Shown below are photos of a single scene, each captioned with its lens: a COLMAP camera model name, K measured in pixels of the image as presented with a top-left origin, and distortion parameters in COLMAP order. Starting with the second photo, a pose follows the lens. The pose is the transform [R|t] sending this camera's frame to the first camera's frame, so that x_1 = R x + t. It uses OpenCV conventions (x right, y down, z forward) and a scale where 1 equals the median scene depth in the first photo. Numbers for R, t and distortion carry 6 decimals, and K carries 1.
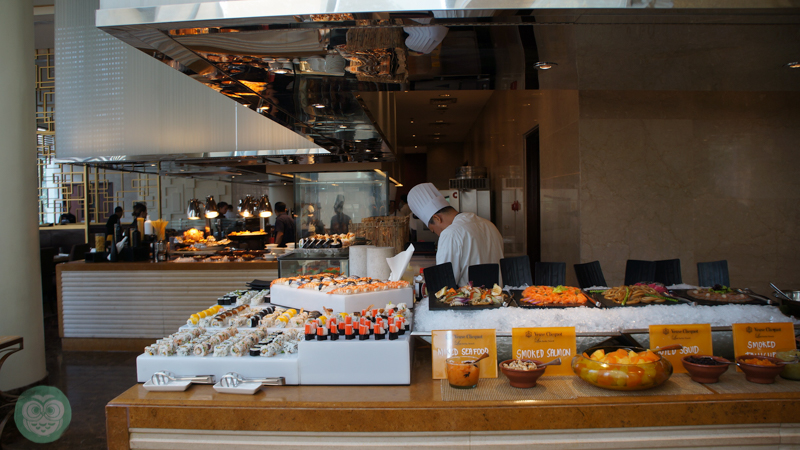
lens RADIAL K [[618.6, 0, 400.0], [0, 618.6, 225.0], [0, 0, 1]] dist [-0.001619, -0.000220]
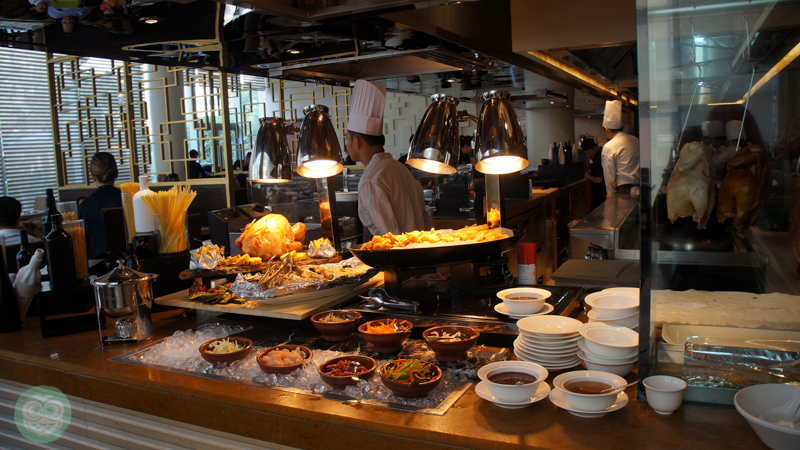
lens RADIAL K [[618.6, 0, 400.0], [0, 618.6, 225.0], [0, 0, 1]] dist [-0.001619, -0.000220]
pose [[0.915097, 0.028264, -0.402242, -0.151077], [0.013389, 0.994861, 0.100364, -0.018882], [0.403011, -0.097228, 0.910016, 0.746372]]
